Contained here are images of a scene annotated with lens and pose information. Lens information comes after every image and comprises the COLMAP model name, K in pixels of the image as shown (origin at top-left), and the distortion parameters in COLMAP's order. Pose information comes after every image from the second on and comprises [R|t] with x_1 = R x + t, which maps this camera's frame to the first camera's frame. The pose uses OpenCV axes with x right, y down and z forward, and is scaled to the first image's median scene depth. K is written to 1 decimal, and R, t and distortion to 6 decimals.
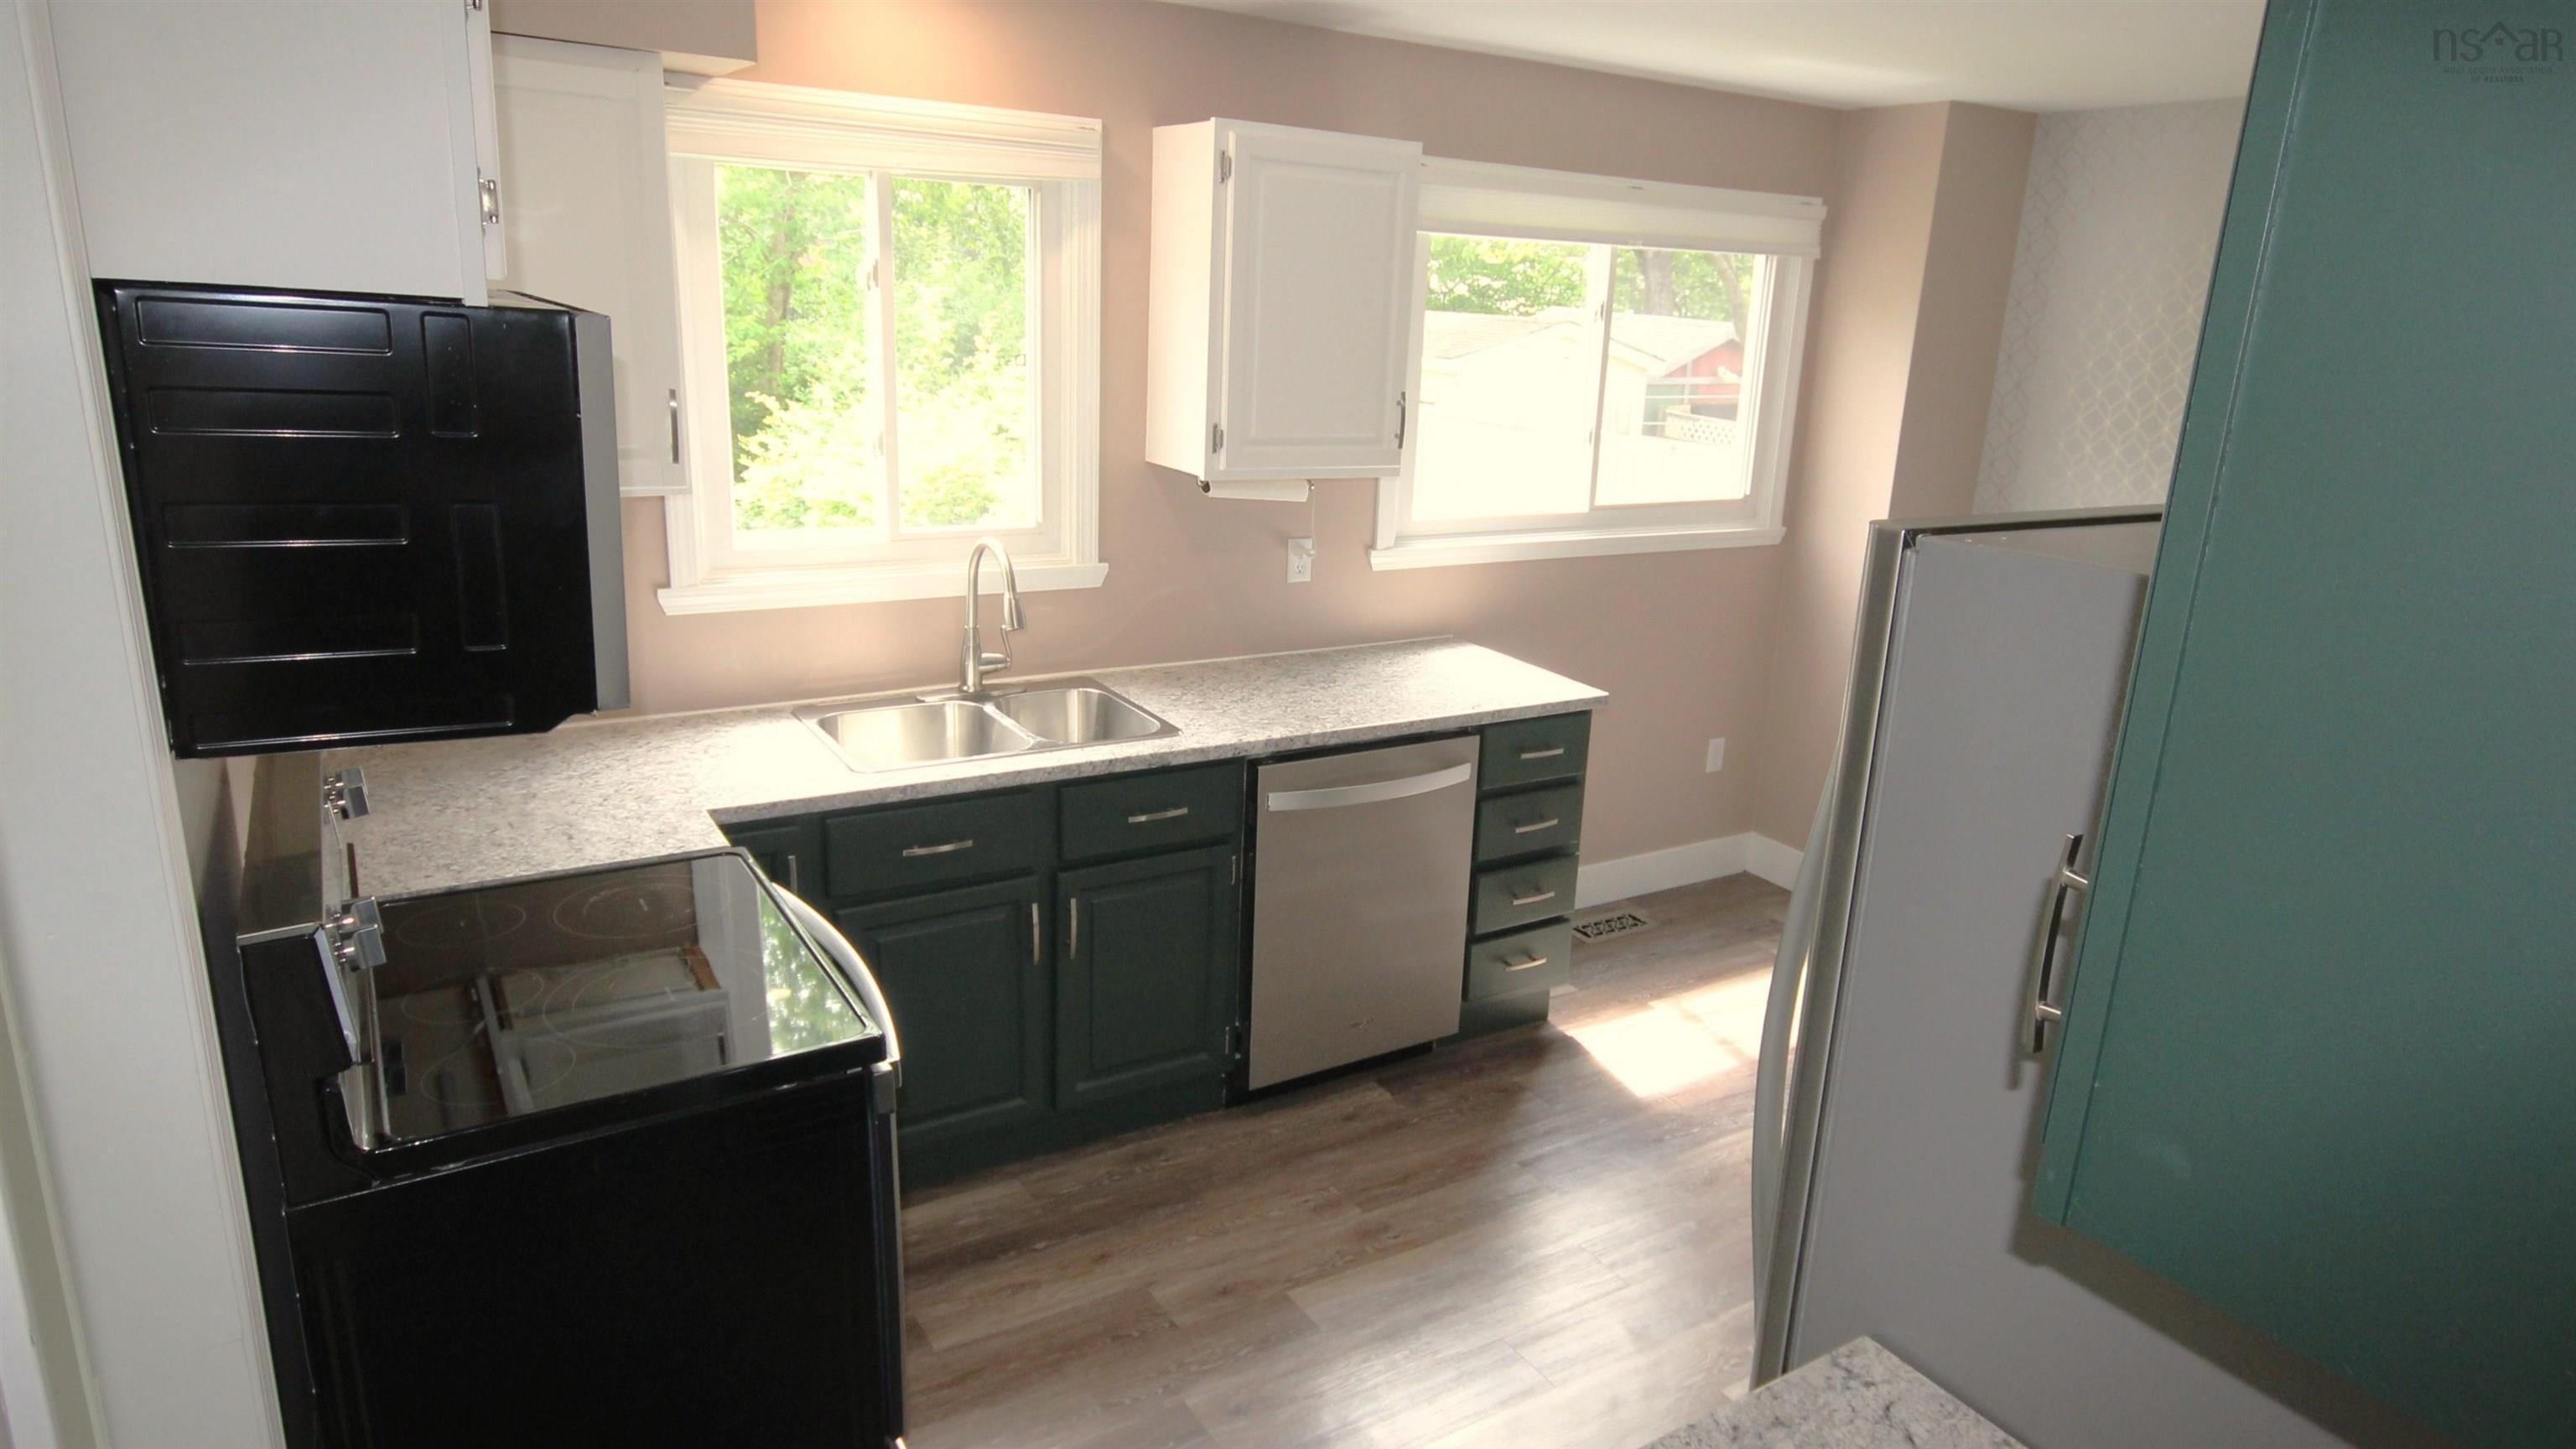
lens RADIAL K [[1542.0, 0, 1351.1], [0, 1542.0, 722.6], [0, 0, 1]] dist [0.001264, 0.000109]
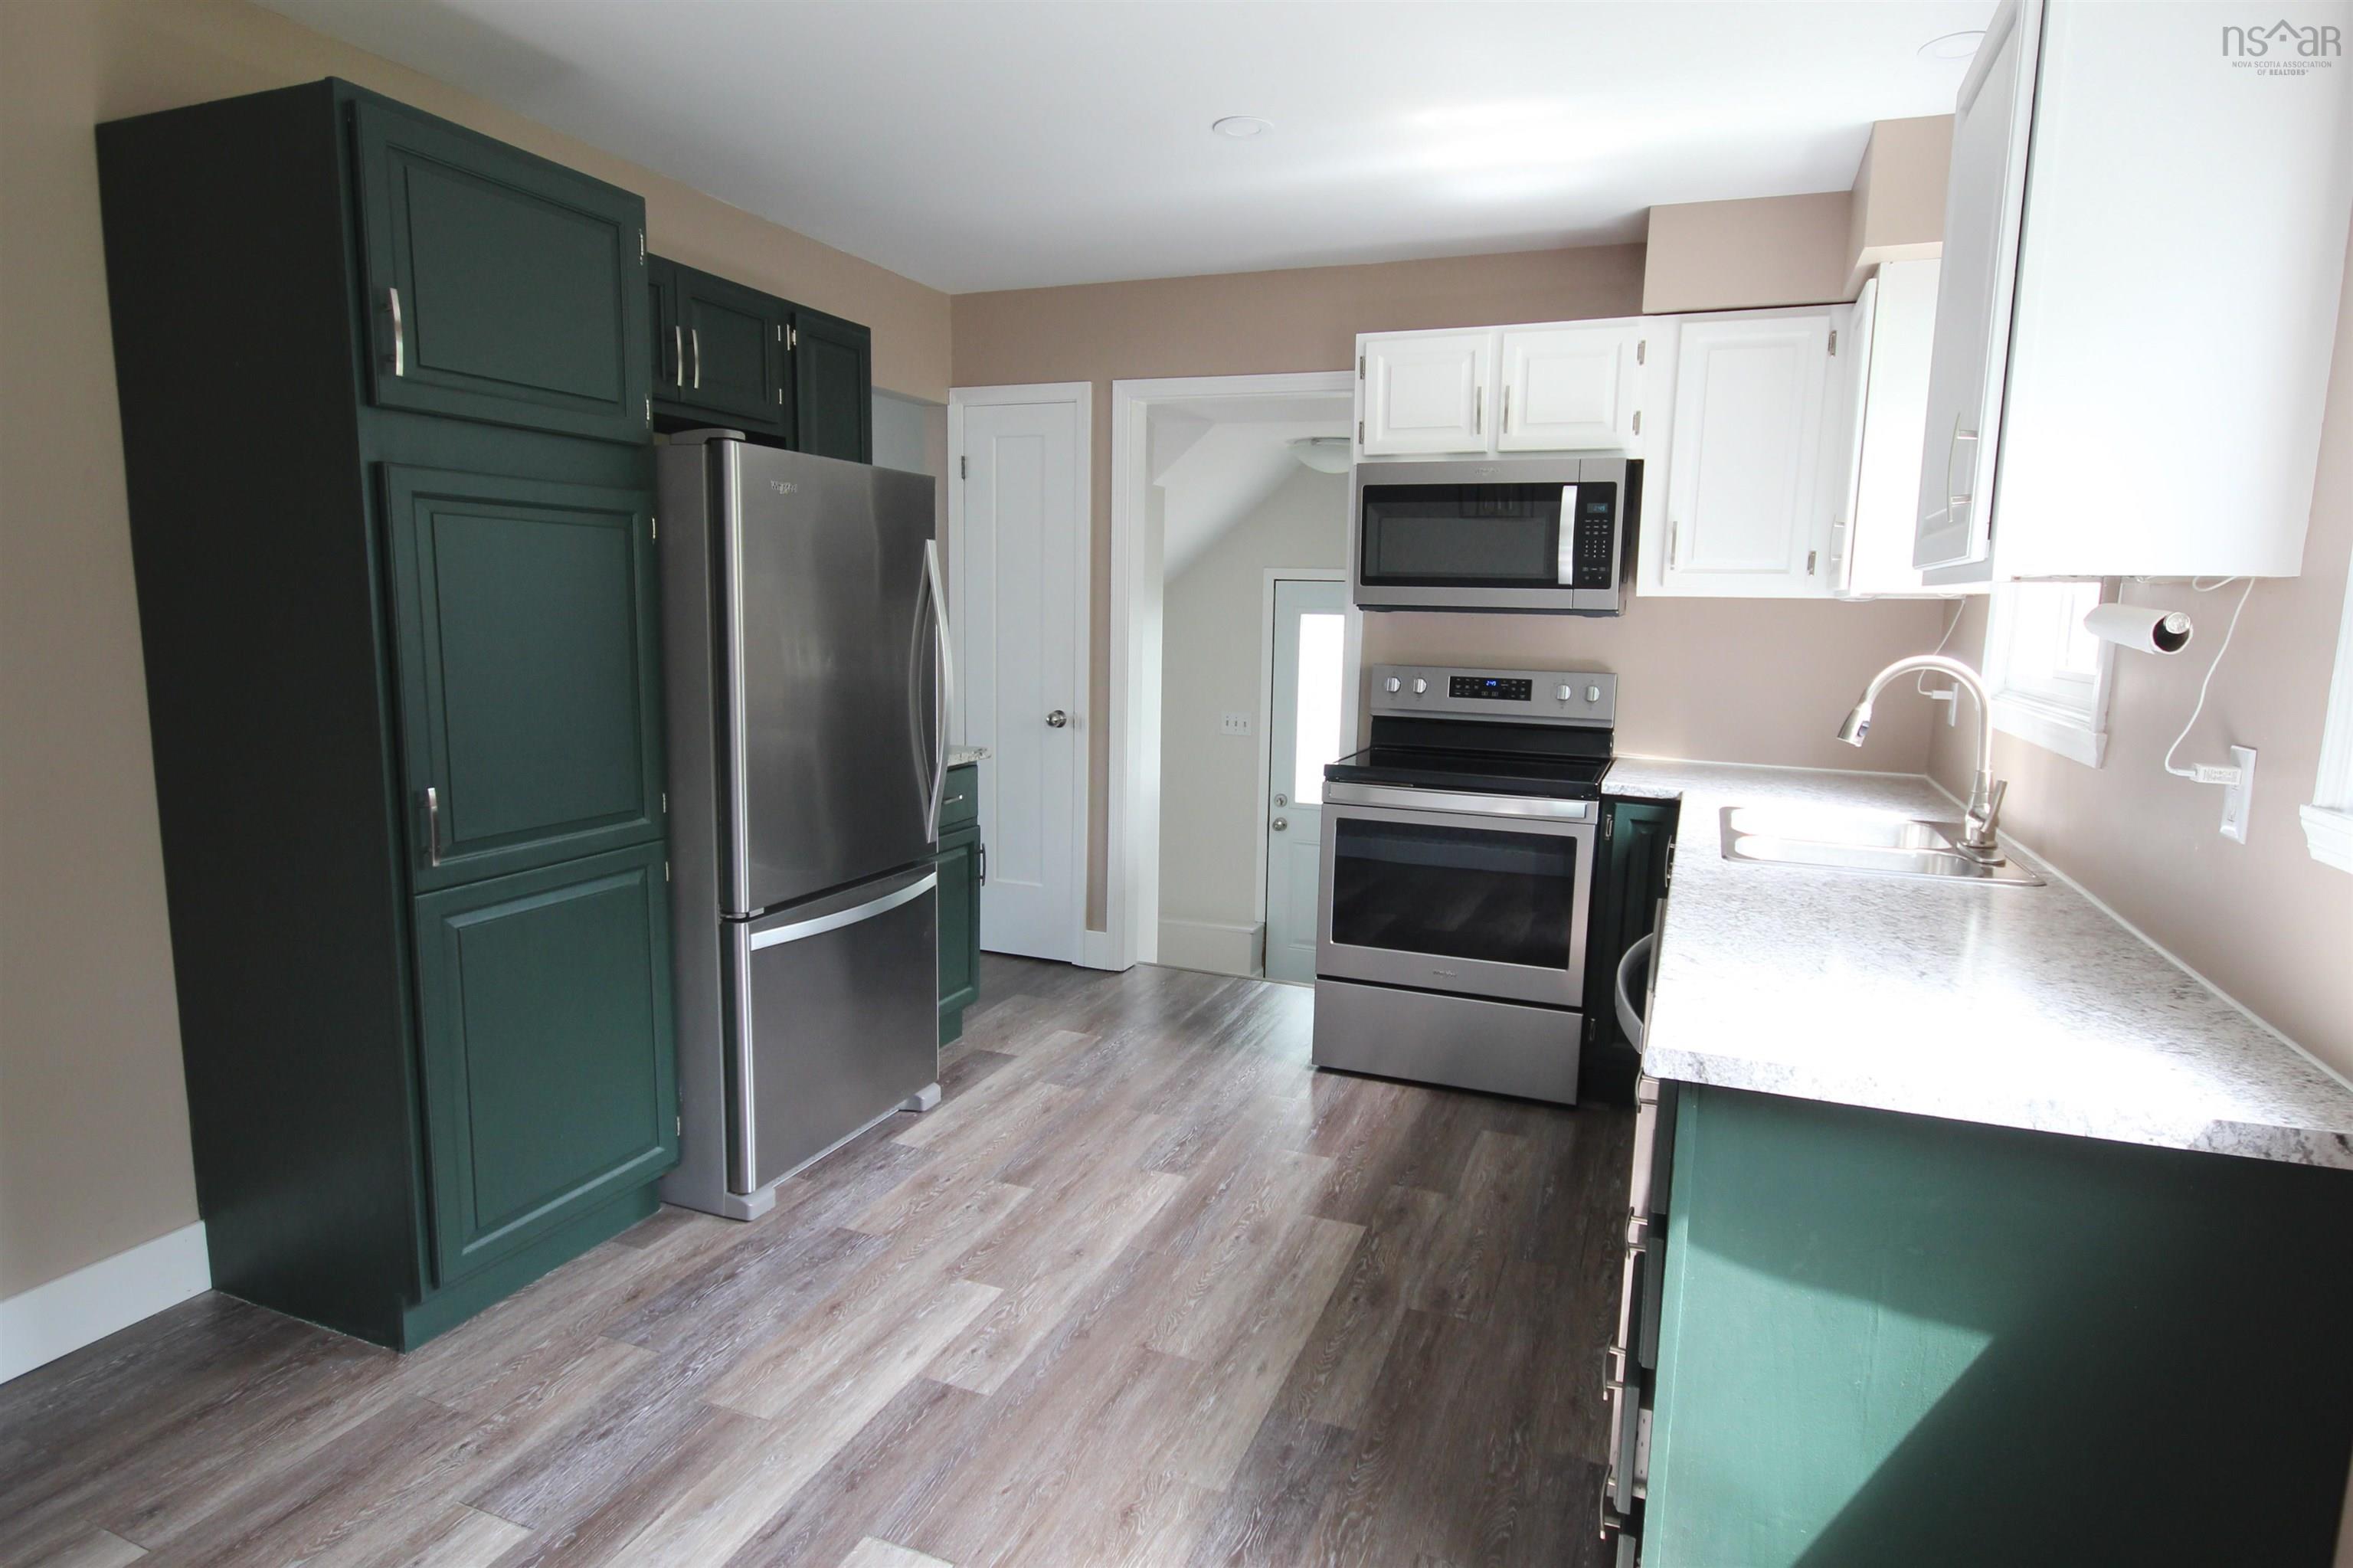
lens RADIAL K [[1266.6, 0, 1212.2], [0, 1266.6, 783.3], [0, 0, 1]] dist [0.001397, -0.000703]
pose [[-0.804655, 0.014891, -0.593556, 0.528393], [-0.224033, 0.918176, 0.326745, -0.192113], [0.549854, 0.395893, -0.735479, 1.297872]]
